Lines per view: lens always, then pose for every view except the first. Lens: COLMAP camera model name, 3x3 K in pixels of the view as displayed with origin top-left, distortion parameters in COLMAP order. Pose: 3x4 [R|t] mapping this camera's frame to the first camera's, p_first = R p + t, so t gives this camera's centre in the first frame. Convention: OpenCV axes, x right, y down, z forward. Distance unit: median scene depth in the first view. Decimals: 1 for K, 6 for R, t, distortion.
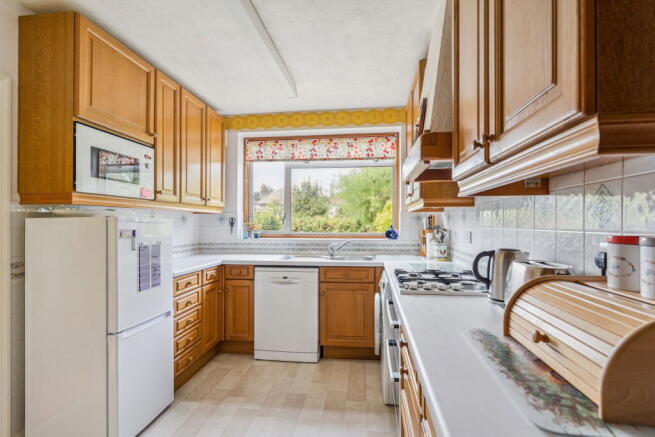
lens RADIAL K [[302.9, 0, 328.5], [0, 302.9, 222.3], [0, 0, 1]] dist [-0.001716, 0.001544]
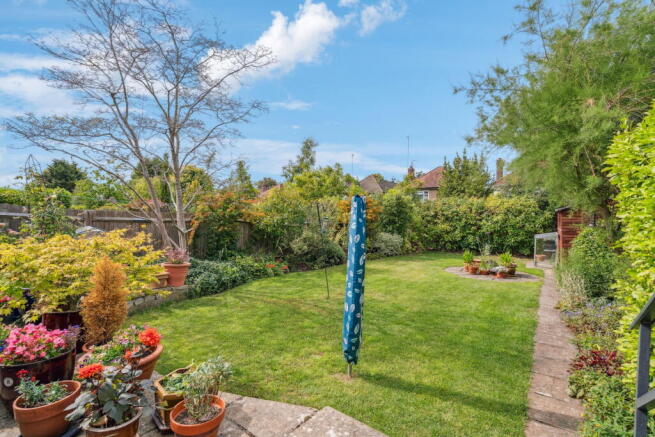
lens RADIAL K [[302.9, 0, 328.7], [0, 302.9, 218.2], [0, 0, 1]] dist [-0.001716, 0.001544]
pose [[0.870681, 0.015854, -0.491593, 0.155986], [-0.007553, 0.999793, 0.018866, 0.113705], [0.491791, -0.012713, 0.870621, 1.464392]]
